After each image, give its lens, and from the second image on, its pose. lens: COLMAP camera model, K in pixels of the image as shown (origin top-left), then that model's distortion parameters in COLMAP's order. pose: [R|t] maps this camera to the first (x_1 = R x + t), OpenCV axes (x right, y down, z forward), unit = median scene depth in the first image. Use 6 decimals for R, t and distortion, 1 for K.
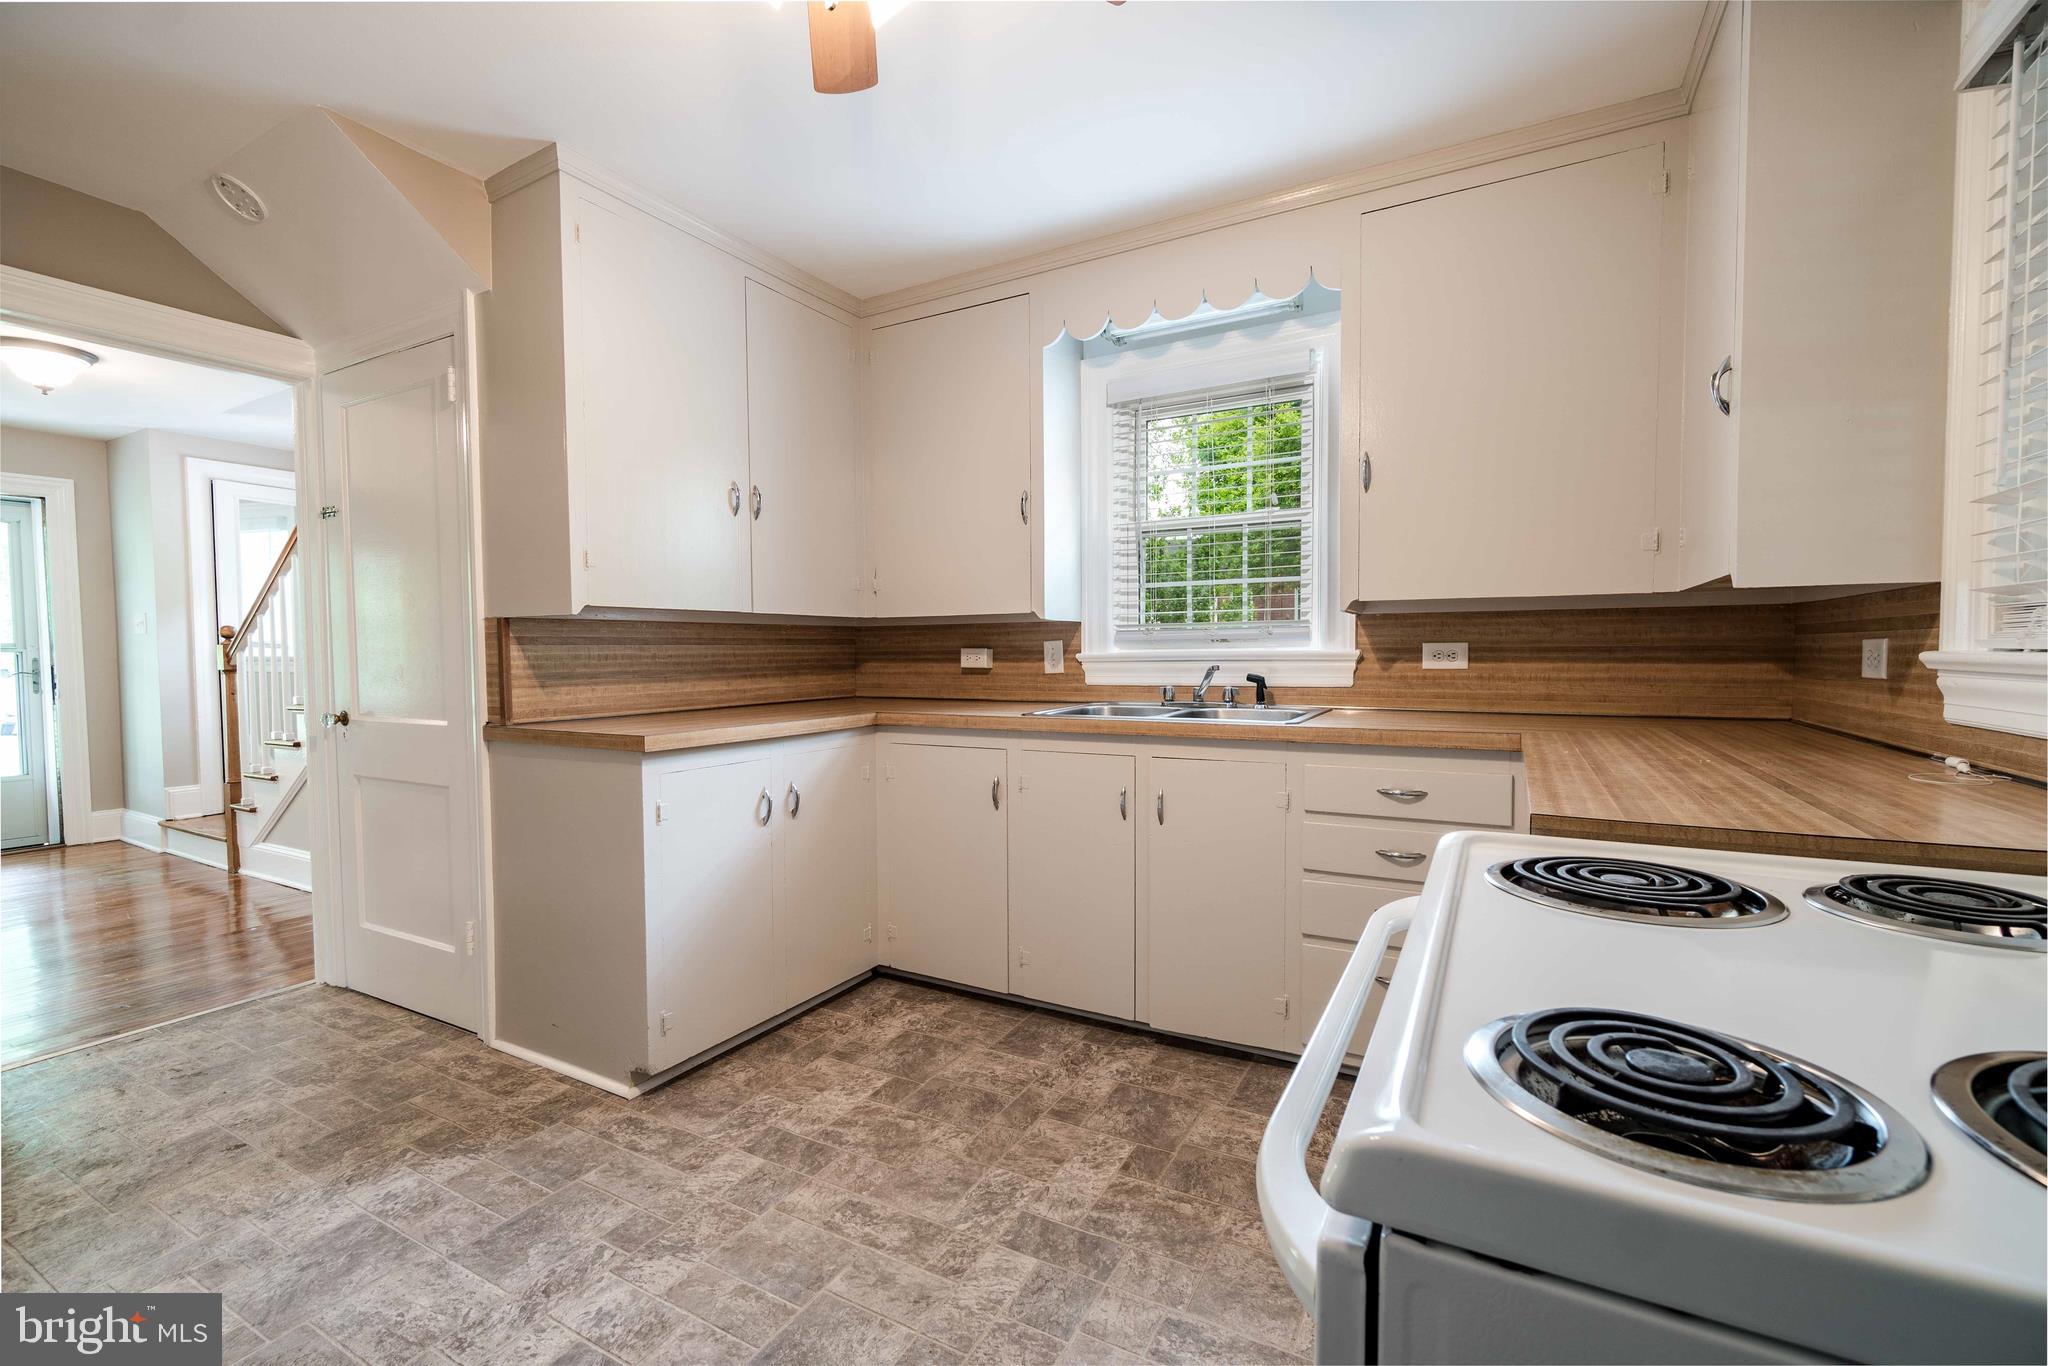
lens RADIAL K [[878.4, 0, 1024.2], [0, 878.4, 682.9], [0, 0, 1]] dist [-0.001705, 0.000073]
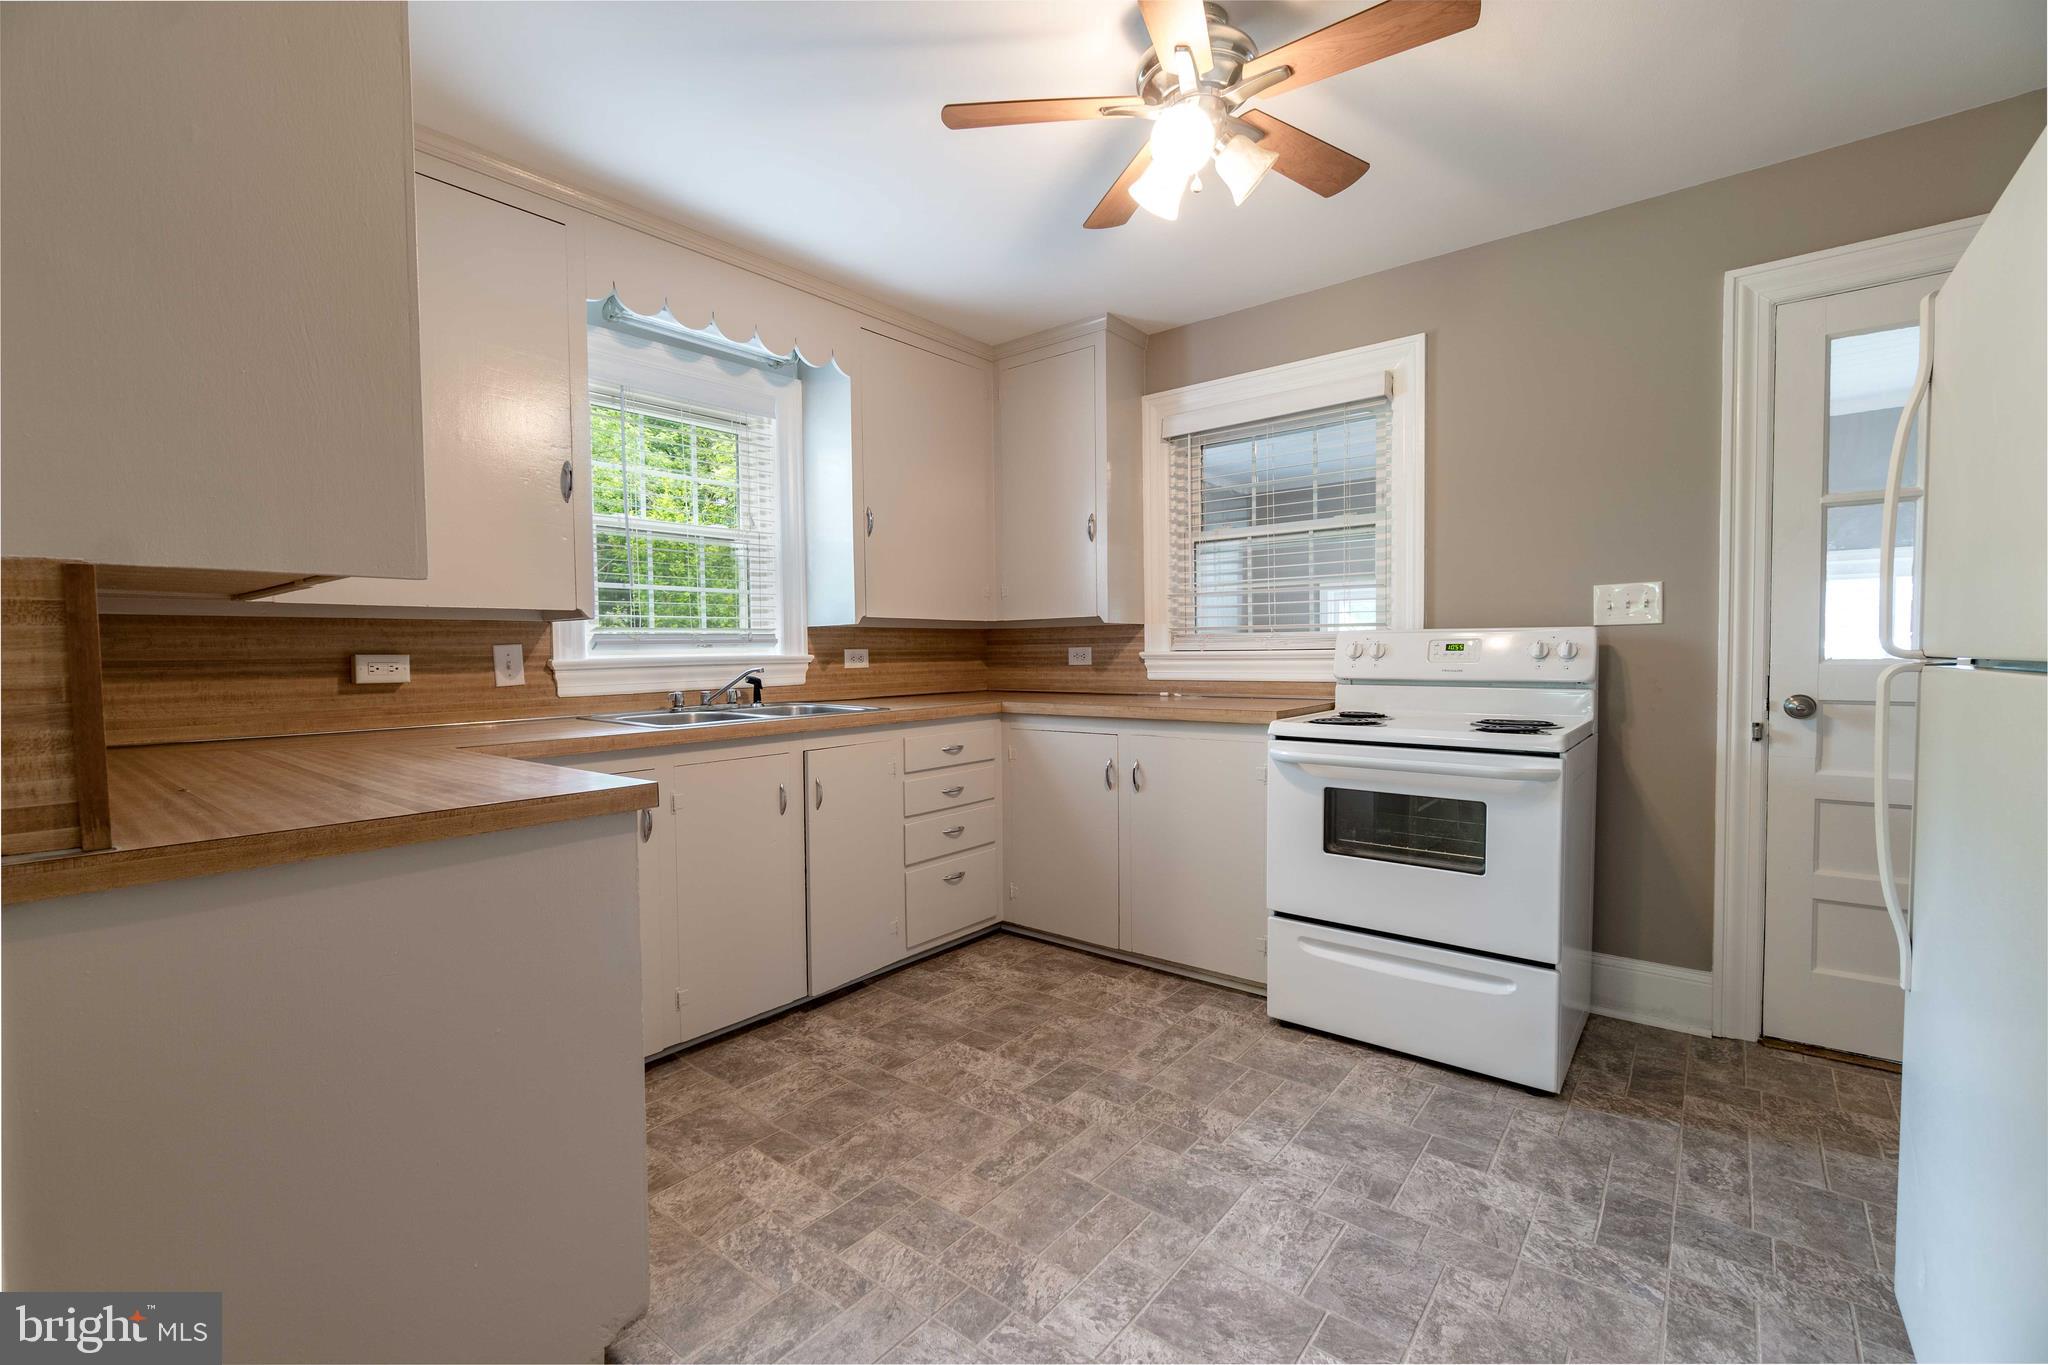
lens RADIAL K [[878.4, 0, 1015.5], [0, 878.4, 680.2], [0, 0, 1]] dist [-0.001705, 0.000073]
pose [[0.183256, -0.028801, 0.982643, -0.824454], [0.047730, 0.998653, 0.020369, -0.012845], [-0.981906, 0.043169, 0.184383, 0.499181]]
